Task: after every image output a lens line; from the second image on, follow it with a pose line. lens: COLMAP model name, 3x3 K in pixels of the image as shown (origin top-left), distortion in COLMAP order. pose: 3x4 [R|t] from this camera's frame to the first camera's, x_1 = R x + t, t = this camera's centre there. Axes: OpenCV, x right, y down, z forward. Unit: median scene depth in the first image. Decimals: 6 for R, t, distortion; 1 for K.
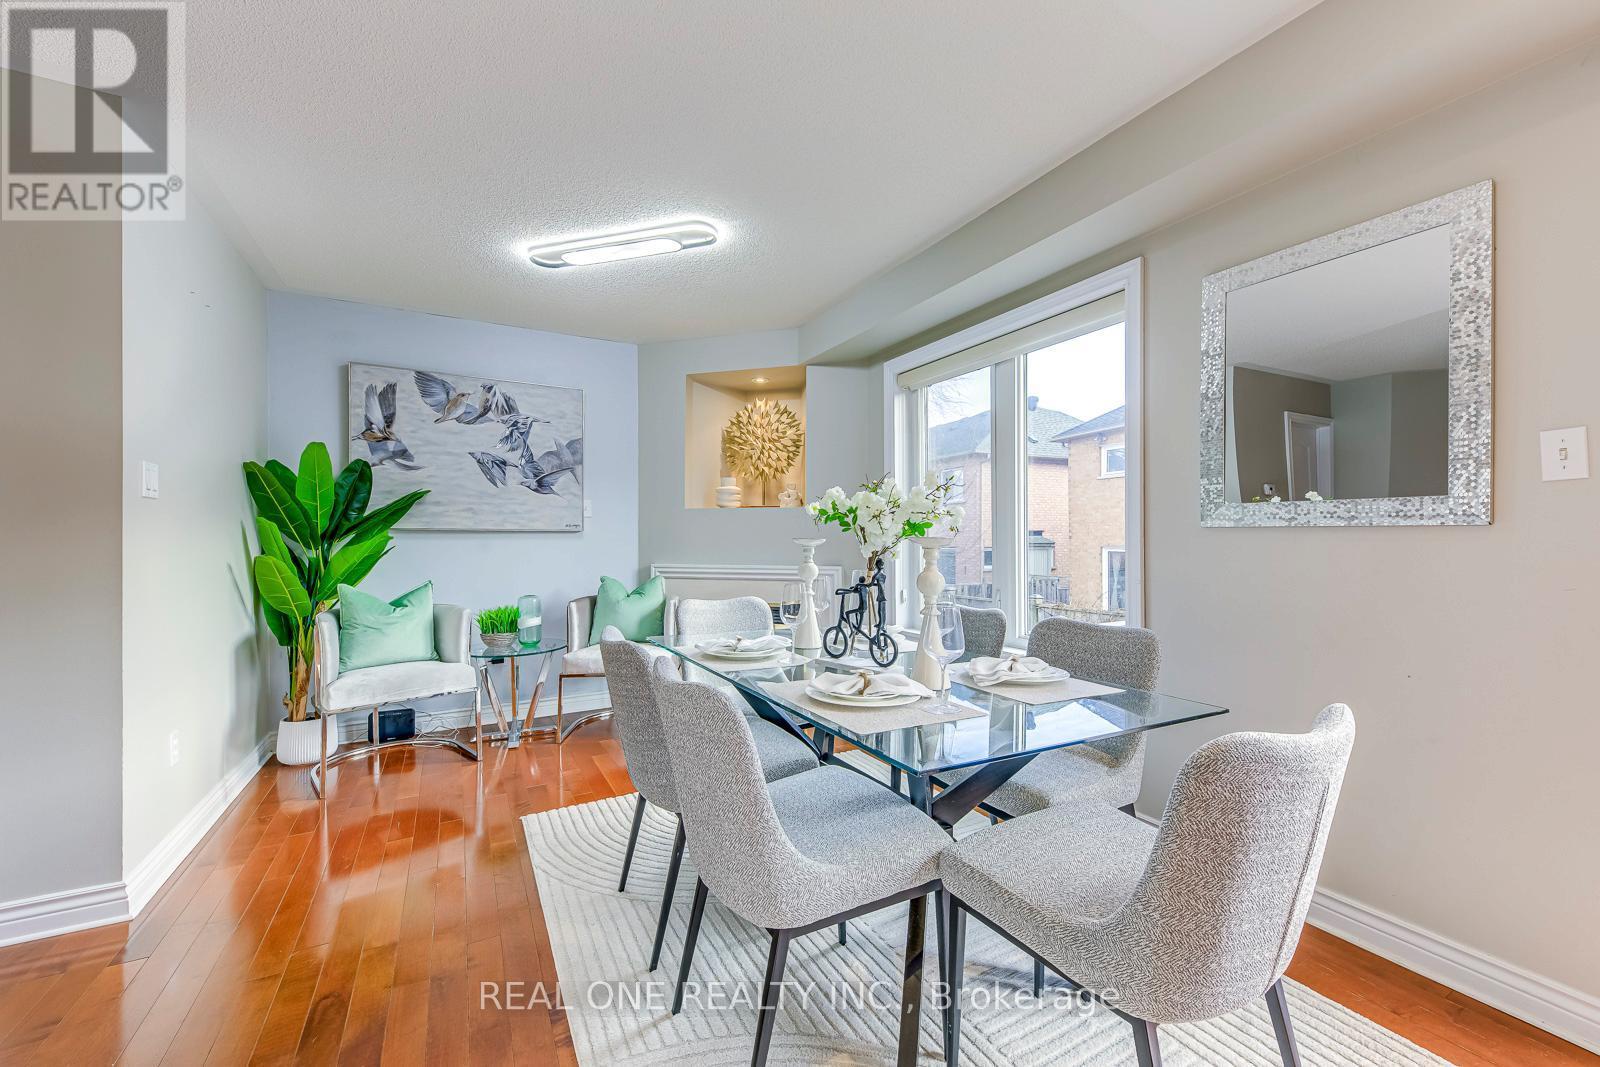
lens RADIAL K [[589.3, 0, 792.3], [0, 589.3, 532.9], [0, 0, 1]] dist [0.003190, -0.001329]
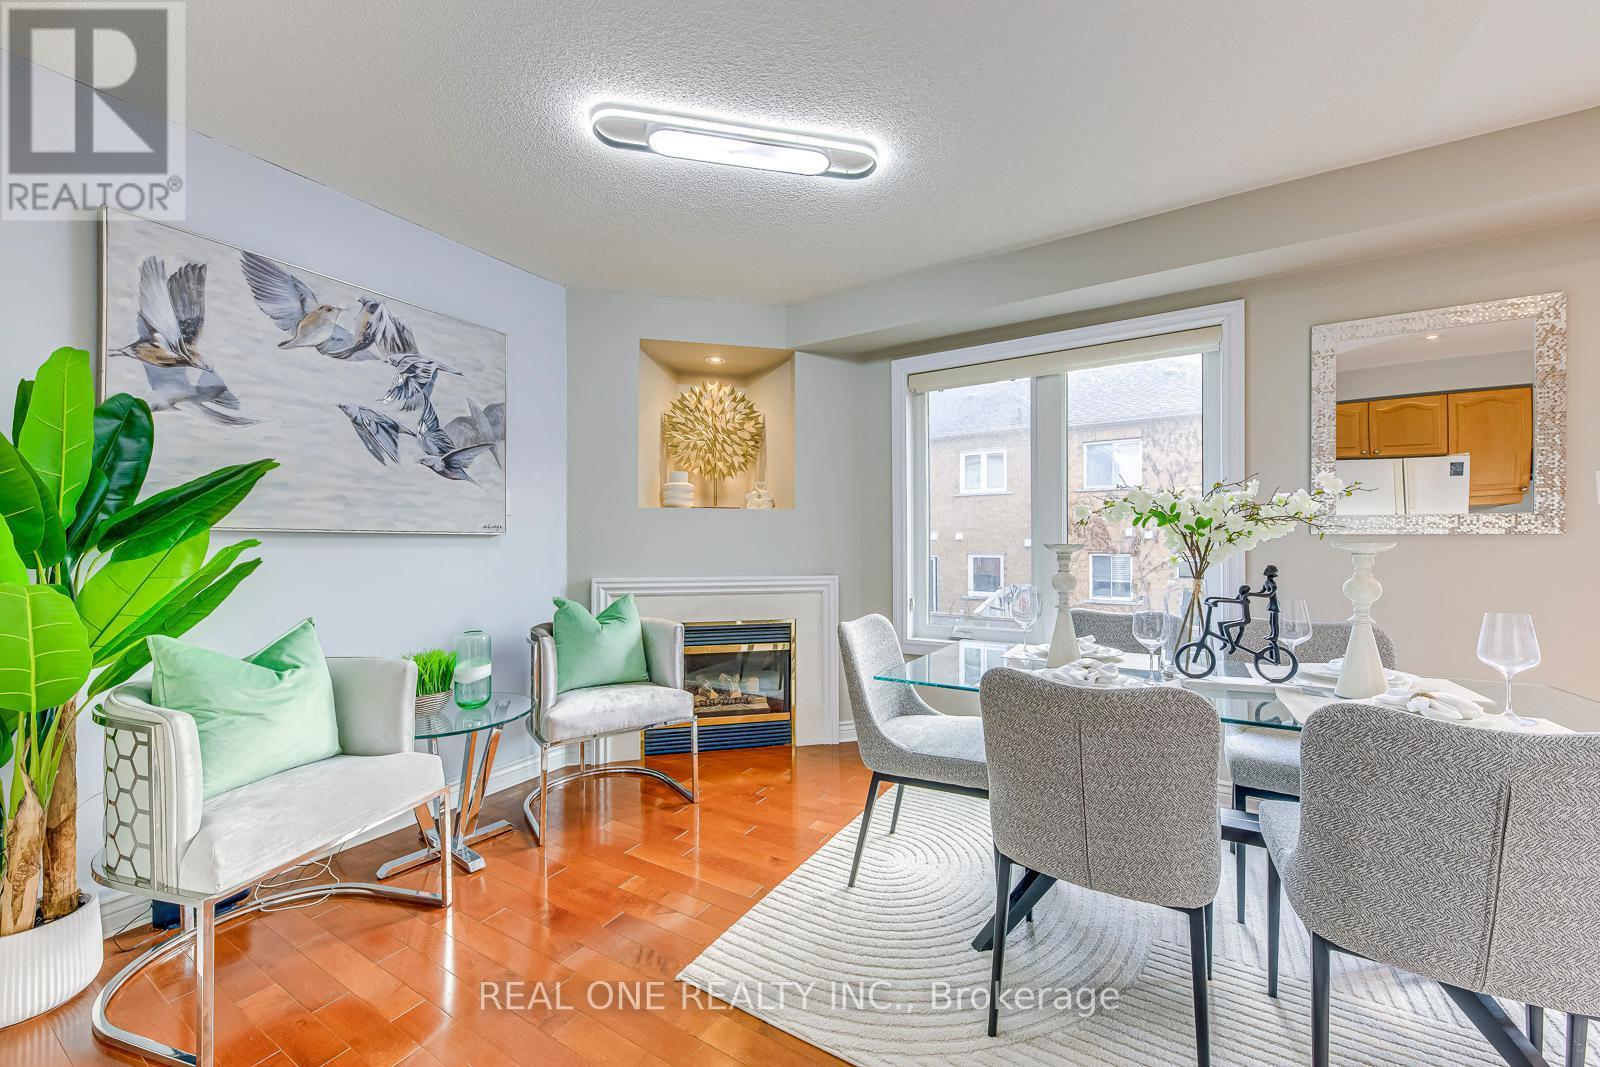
lens RADIAL K [[589.3, 0, 770.2], [0, 589.3, 538.9], [0, 0, 1]] dist [0.003190, -0.001329]
pose [[0.880438, 0.005899, 0.474124, -0.462814], [-0.003799, 0.999978, -0.005387, 0.004186], [-0.474145, 0.002942, 0.880442, 0.260713]]
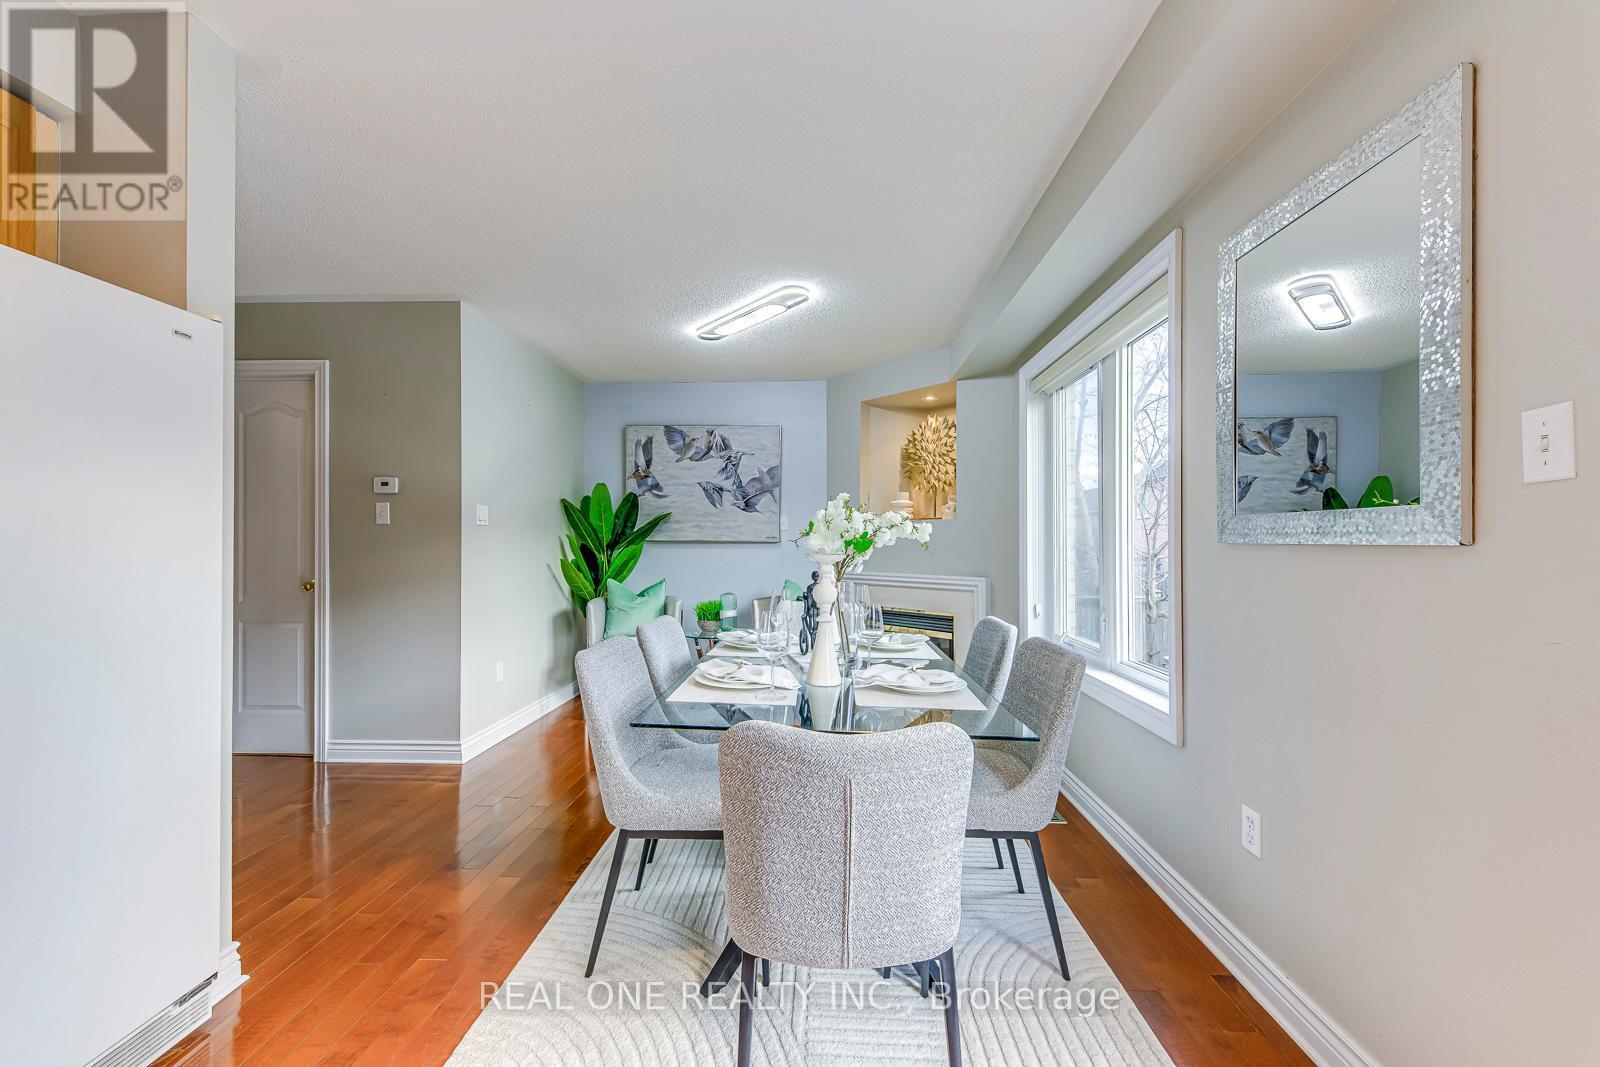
lens RADIAL K [[589.3, 0, 807.2], [0, 589.3, 543.3], [0, 0, 1]] dist [0.003190, -0.001329]
pose [[0.860561, 0.002937, -0.509339, 0.349307], [-0.000640, 0.999989, 0.004685, -0.007550], [0.509348, -0.003706, 0.860553, -0.011856]]
